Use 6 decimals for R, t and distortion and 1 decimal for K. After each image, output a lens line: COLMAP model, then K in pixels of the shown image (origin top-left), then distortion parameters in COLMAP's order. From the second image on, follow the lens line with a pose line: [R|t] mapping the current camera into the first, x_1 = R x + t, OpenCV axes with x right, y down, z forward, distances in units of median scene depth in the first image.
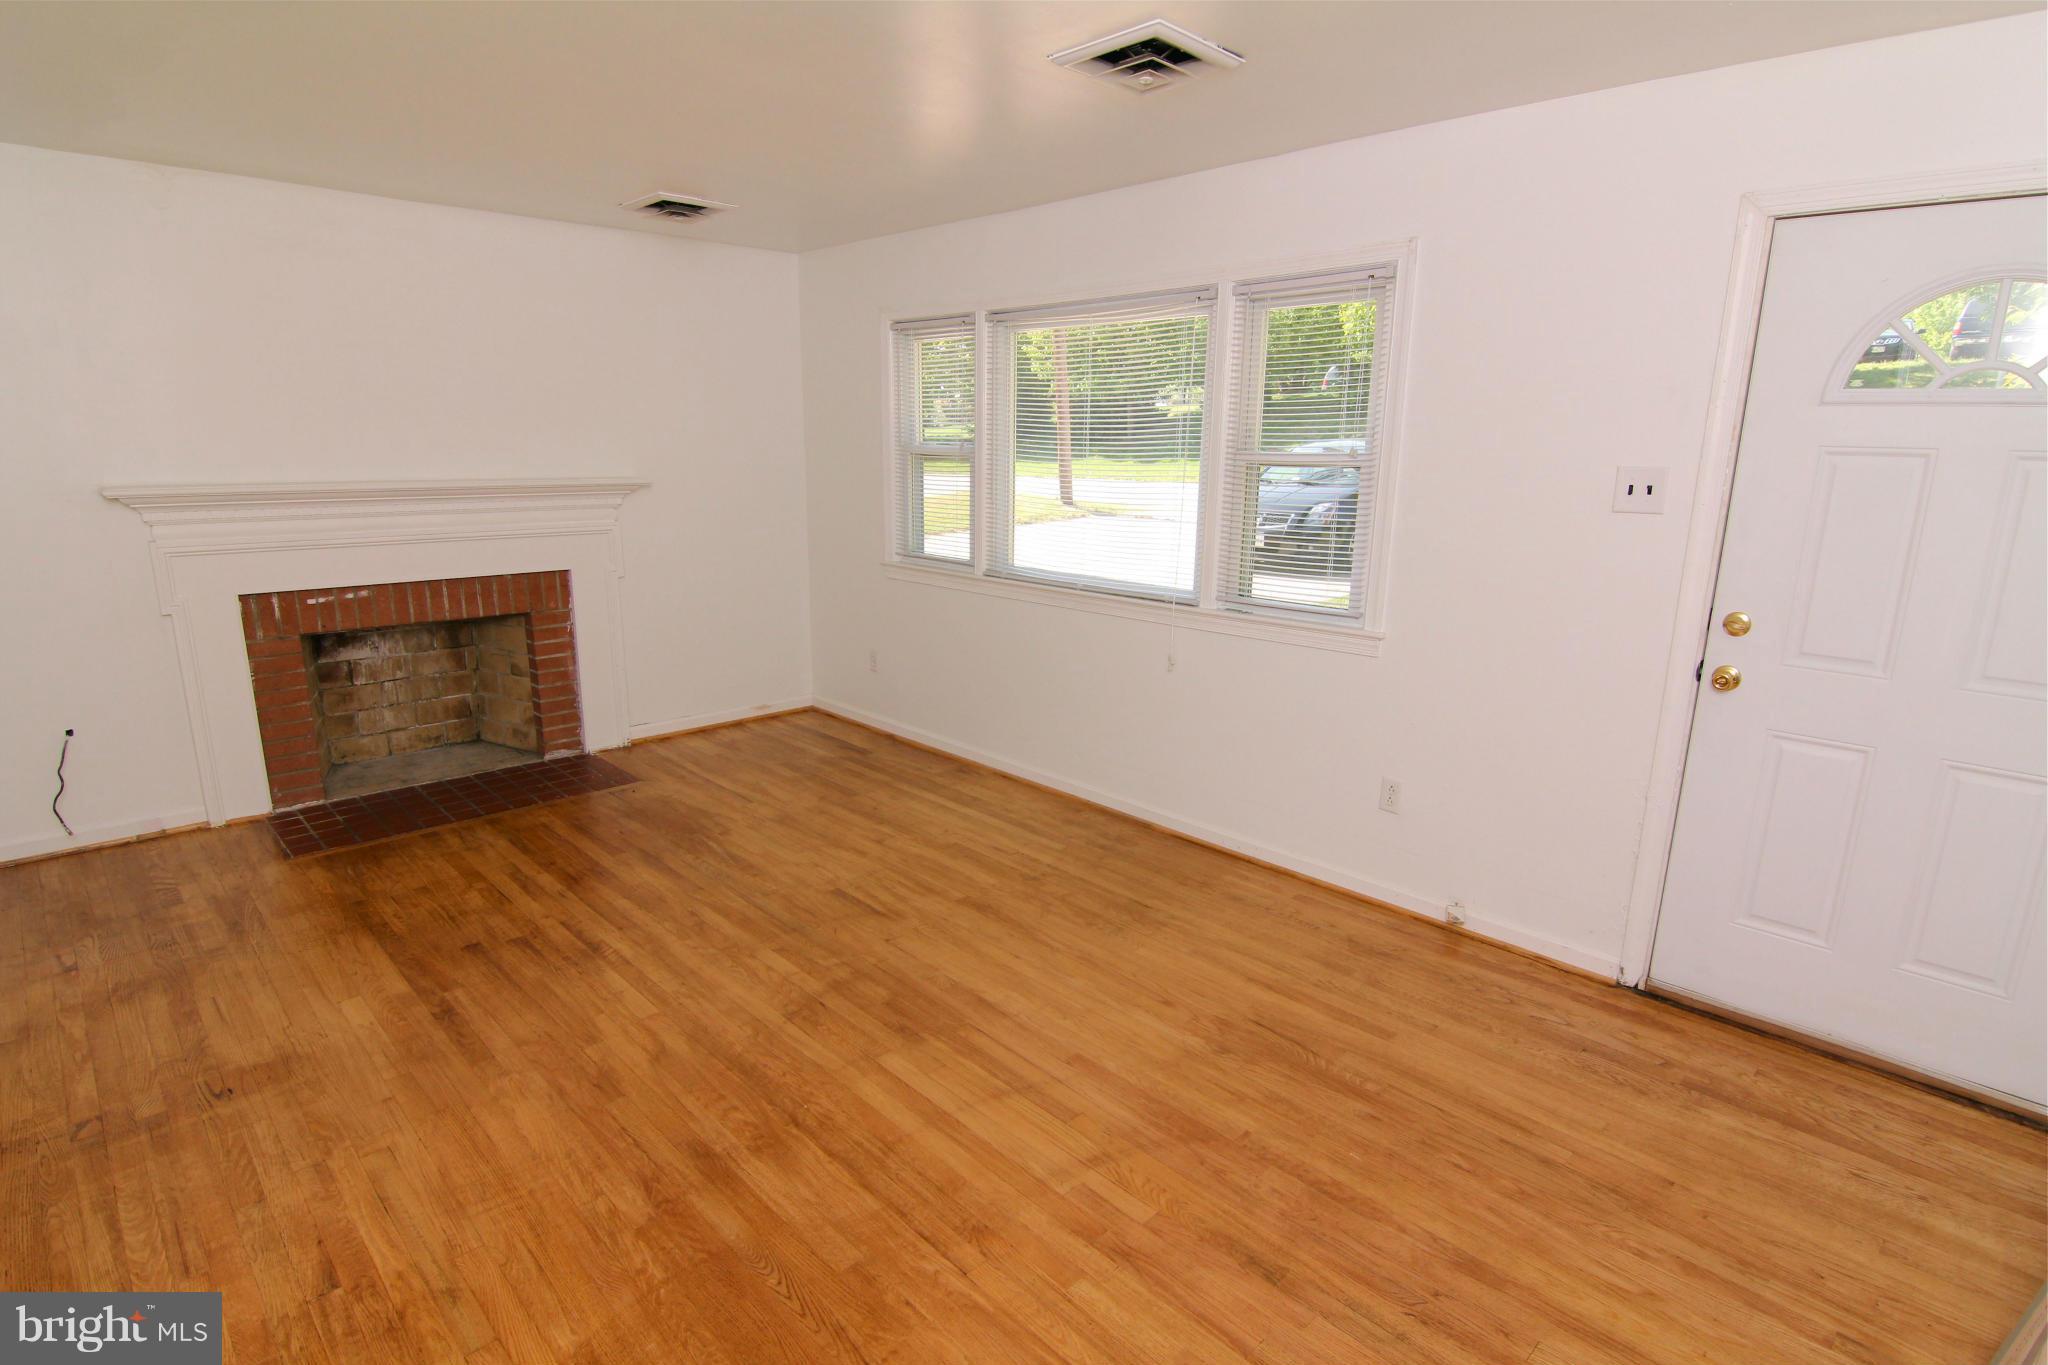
lens RADIAL K [[1040.4, 0, 1022.0], [0, 1040.4, 678.6], [0, 0, 1]] dist [-0.012790, -0.007039]
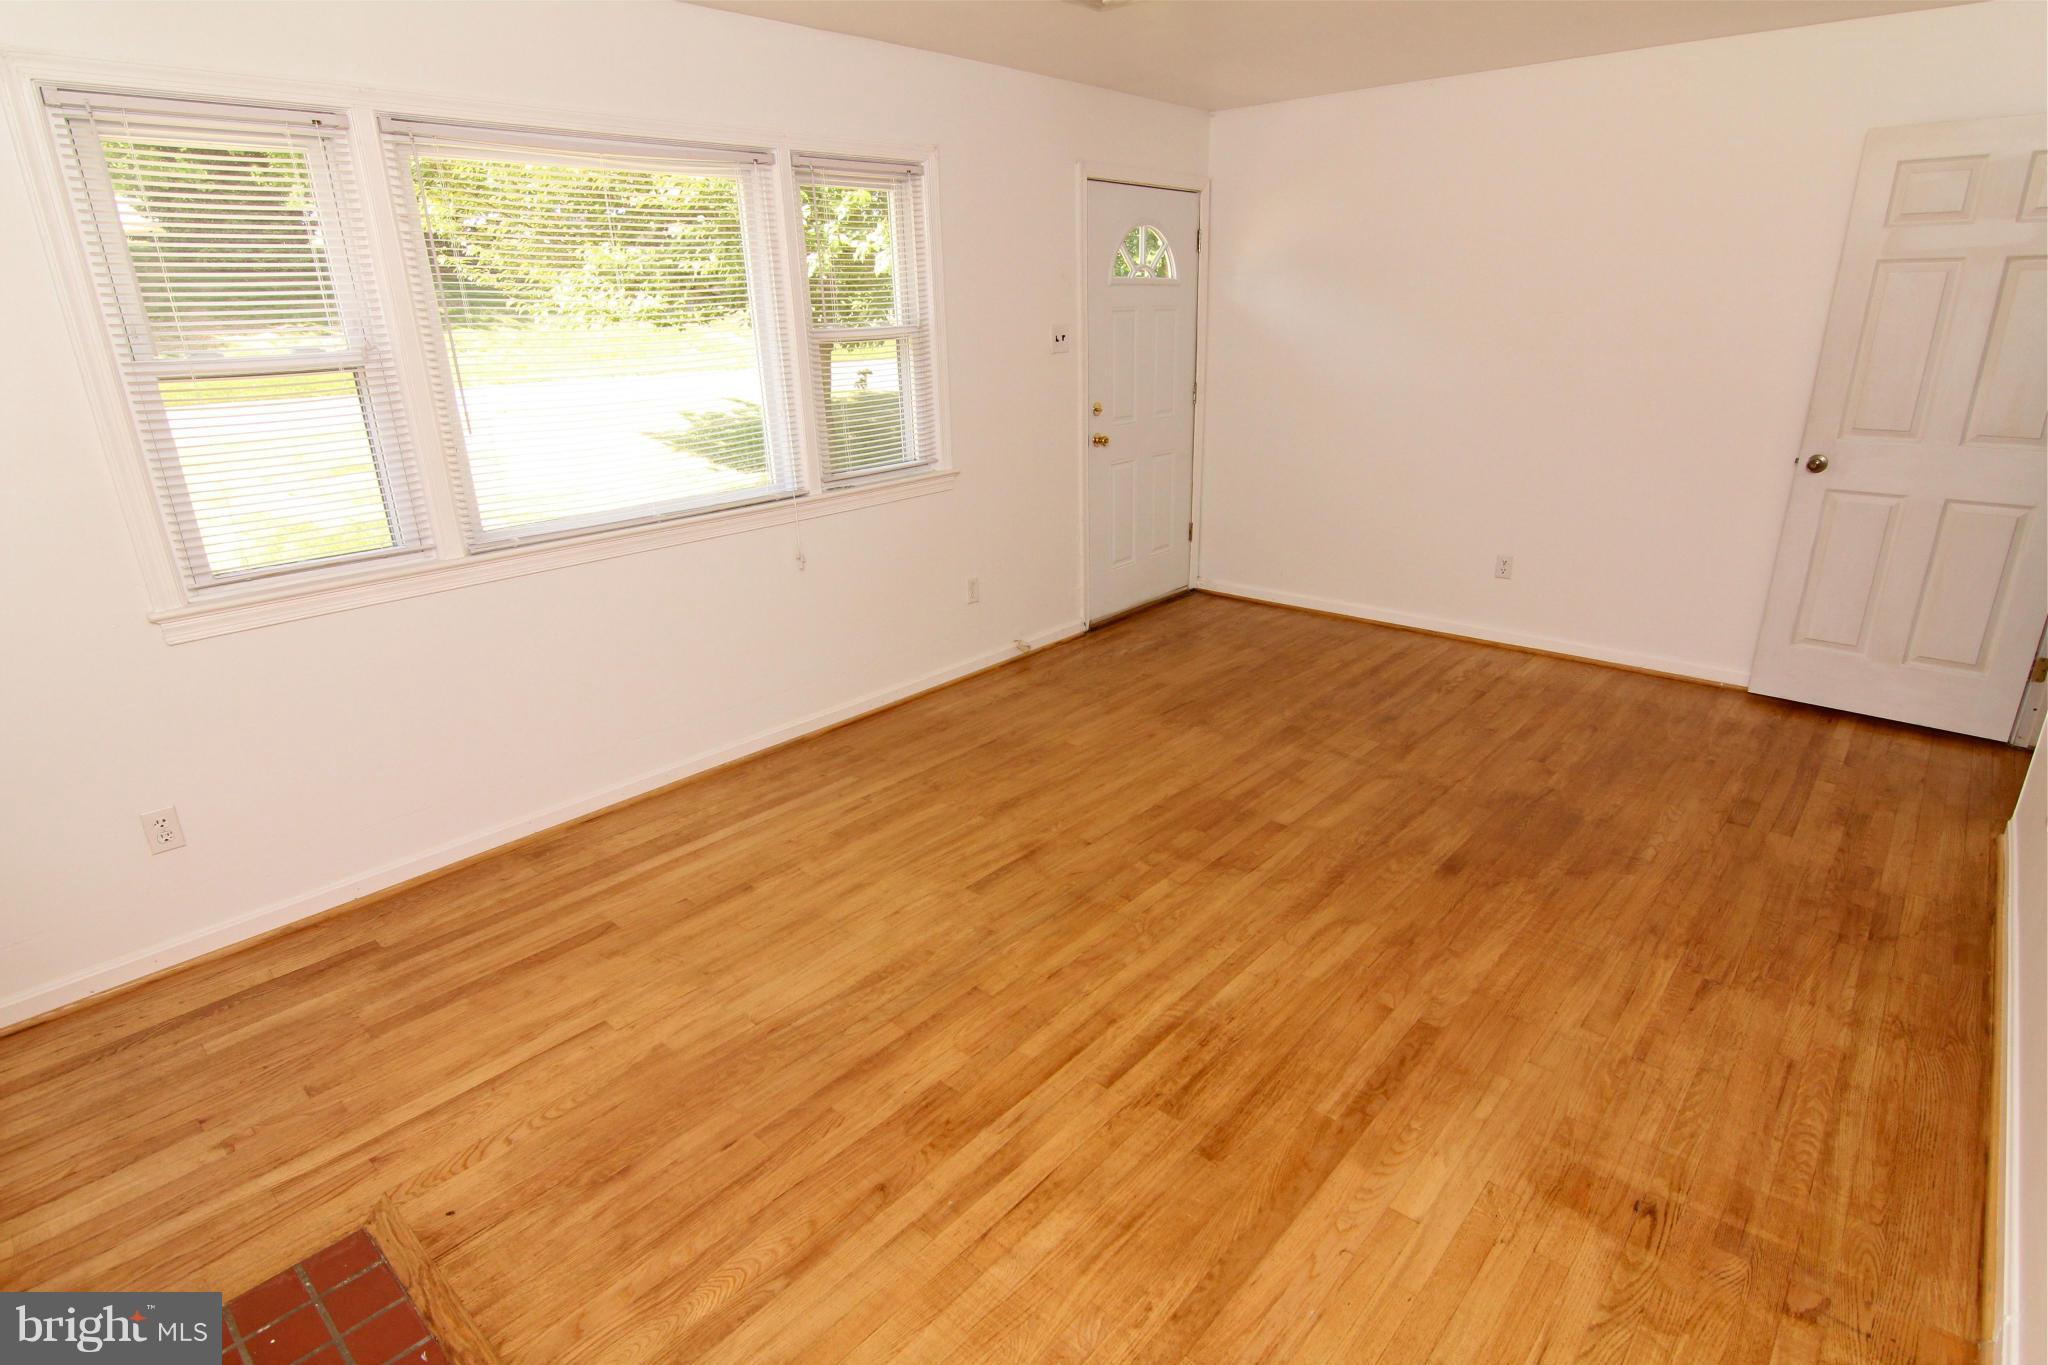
lens RADIAL K [[1040.4, 0, 1036.8], [0, 1040.4, 682.1], [0, 0, 1]] dist [-0.012790, -0.007039]
pose [[-0.070092, -0.347287, 0.935136, -1.106210], [0.251512, 0.901003, 0.353462, -0.272598], [-0.965313, 0.259972, 0.024194, 1.099366]]
